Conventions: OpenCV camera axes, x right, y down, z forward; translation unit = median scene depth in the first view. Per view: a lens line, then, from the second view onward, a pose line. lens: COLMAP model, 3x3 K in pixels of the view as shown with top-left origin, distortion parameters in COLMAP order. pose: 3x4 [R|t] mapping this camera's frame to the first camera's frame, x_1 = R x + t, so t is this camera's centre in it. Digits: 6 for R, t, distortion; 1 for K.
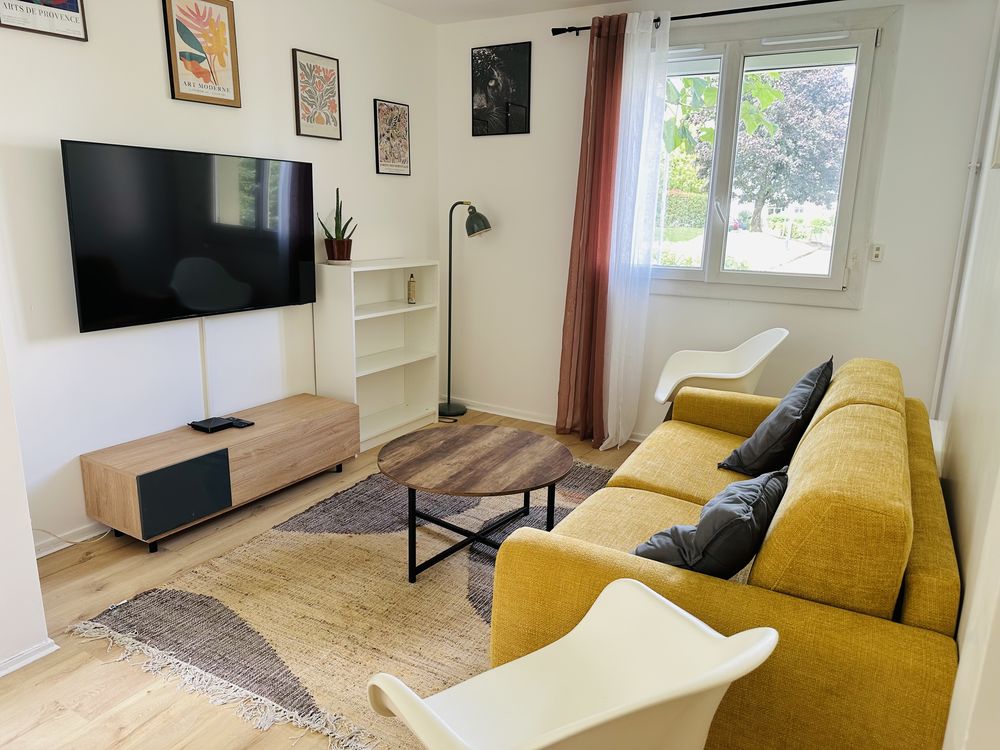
lens RADIAL K [[702.1, 0, 500.0], [0, 702.1, 375.0], [0, 0, 1]] dist [0.123286, -0.193497]
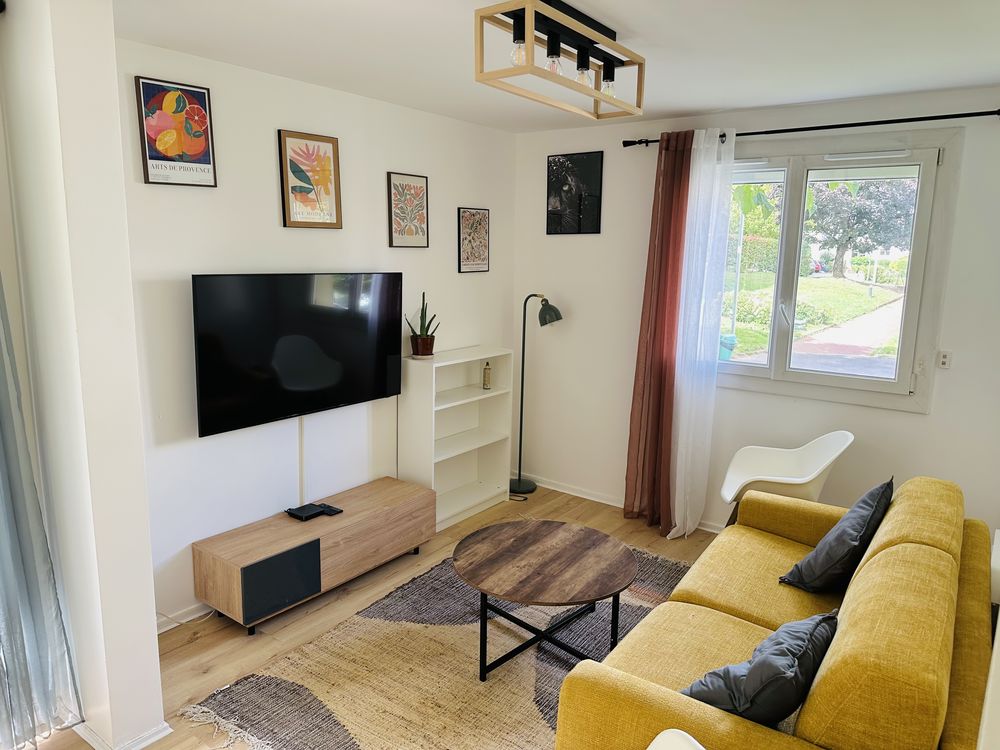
lens RADIAL K [[699.8, 0, 504.2], [0, 699.8, 372.2], [0, 0, 1]] dist [0.136177, -0.217625]
pose [[0.995192, 0.014180, -0.096908, 0.004316], [-0.019990, 0.998043, -0.059247, -0.083908], [0.095878, 0.060899, 0.993528, -0.069876]]
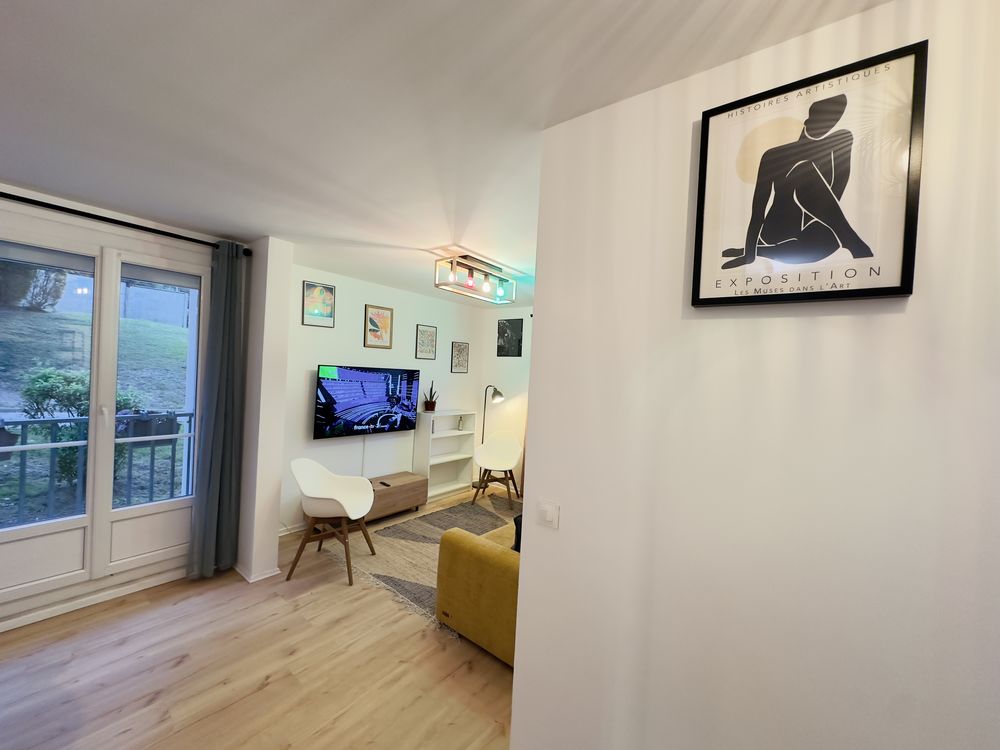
lens RADIAL K [[401.9, 0, 500.0], [0, 401.9, 375.0], [0, 0, 1]] dist [0.000260, 0.000036]
pose [[0.991240, 0.033757, -0.127688, 0.173653], [-0.061860, 0.972850, -0.223018, -0.005072], [0.116693, 0.228963, 0.966415, -0.247247]]
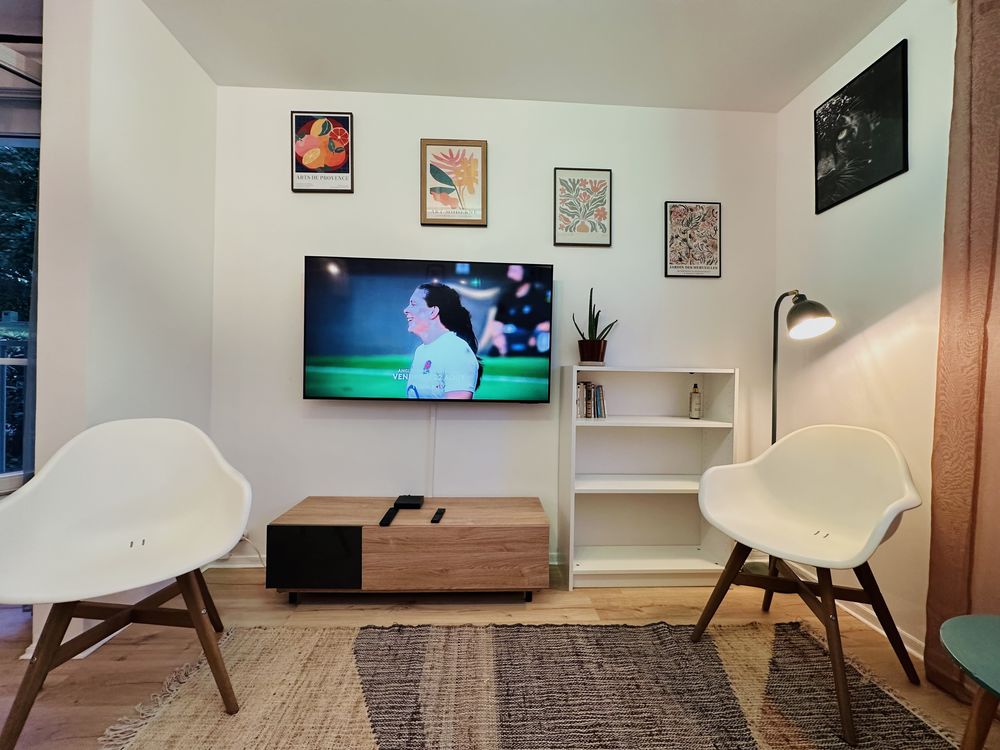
lens RADIAL K [[400.8, 0, 500.0], [0, 400.8, 375.0], [0, 0, 1]] dist [-0.001046, 0.000102]
pose [[0.552472, -0.018076, -0.833335, 0.170829], [-0.196558, 0.968744, -0.151324, -0.048889], [0.810024, 0.247402, 0.531651, 0.715452]]
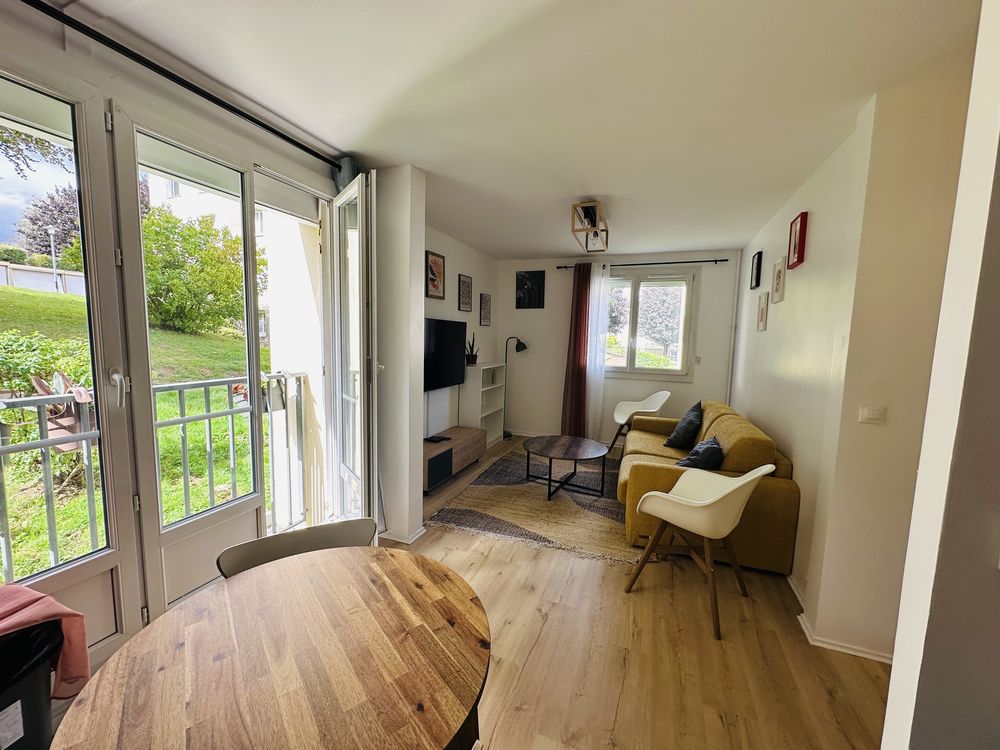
lens RADIAL K [[400.8, 0, 500.0], [0, 400.8, 375.0], [0, 0, 1]] dist [-0.001046, 0.000102]
pose [[0.987578, -0.011146, 0.156732, -0.380298], [0.031441, 0.991325, -0.127617, 0.036174], [-0.153950, 0.130960, 0.979361, -0.251538]]
